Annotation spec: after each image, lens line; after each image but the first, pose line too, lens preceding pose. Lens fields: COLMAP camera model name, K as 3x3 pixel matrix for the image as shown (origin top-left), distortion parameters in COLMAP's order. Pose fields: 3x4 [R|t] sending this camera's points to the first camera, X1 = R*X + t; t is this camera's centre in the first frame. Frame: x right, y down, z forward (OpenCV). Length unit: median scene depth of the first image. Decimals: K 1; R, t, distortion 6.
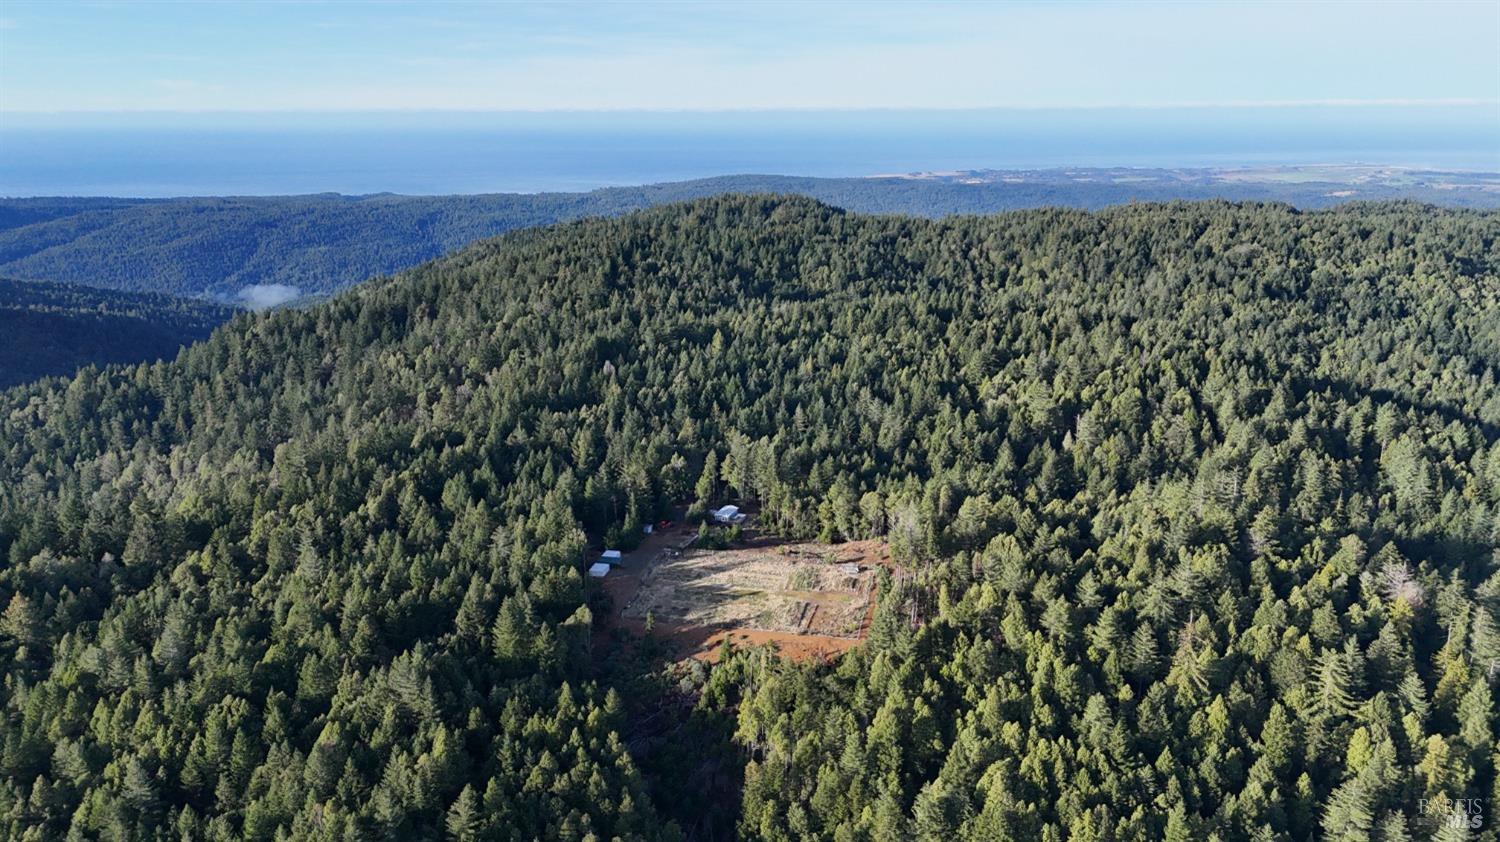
lens RADIAL K [[1086.7, 0, 750.0], [0, 1086.7, 421.0], [0, 0, 1]] dist [0.083475, -0.087951]
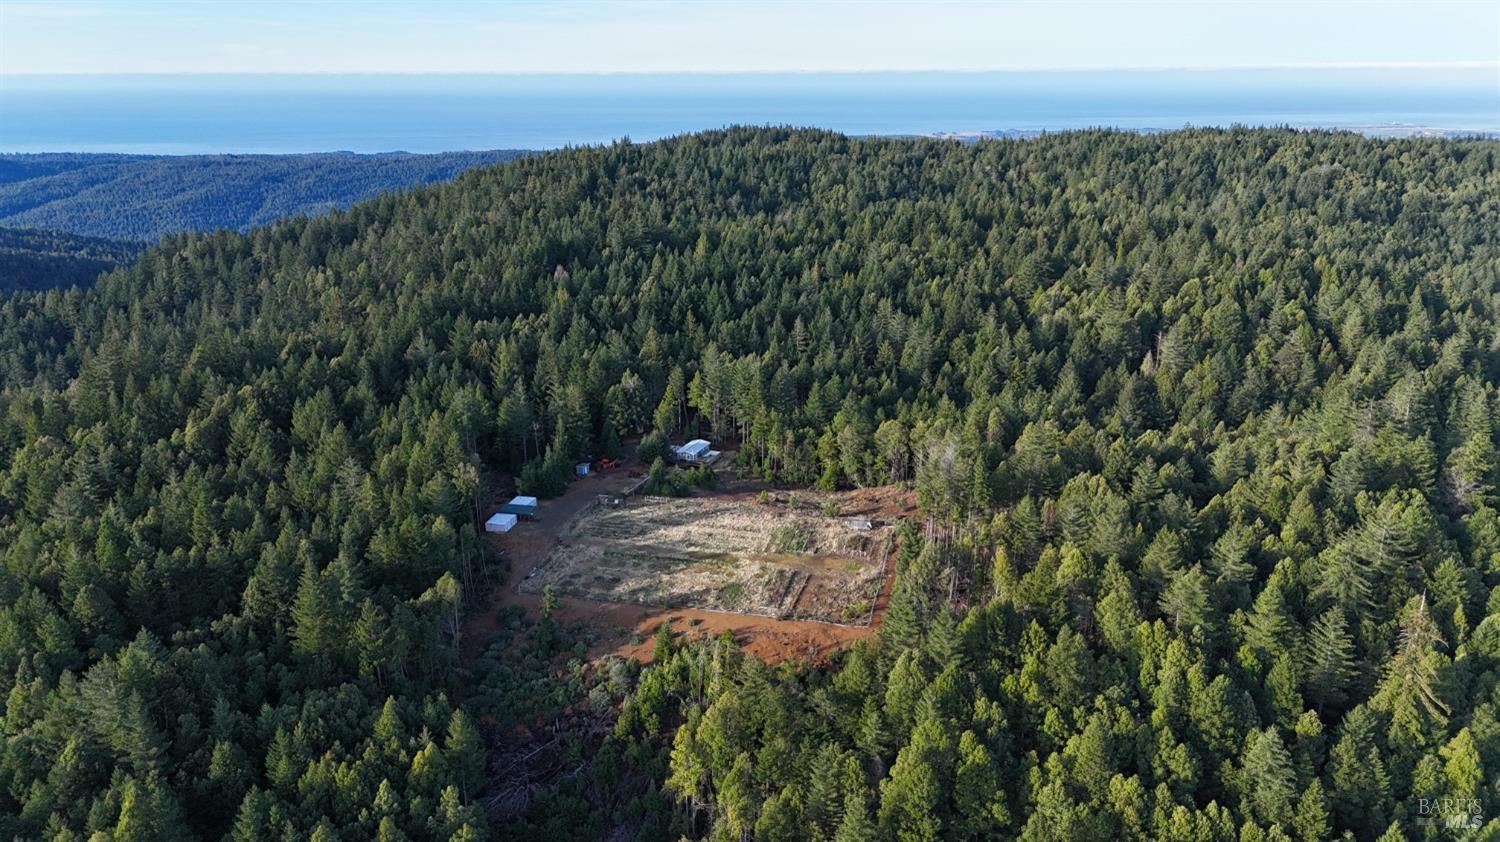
lens RADIAL K [[1086.7, 0, 750.0], [0, 1086.7, 421.0], [0, 0, 1]] dist [0.083475, -0.087951]
pose [[0.999815, 0.005729, -0.018352, 0.026112], [-0.005175, 0.999533, 0.030115, 0.037913], [0.018516, -0.030014, 0.999378, 0.232225]]
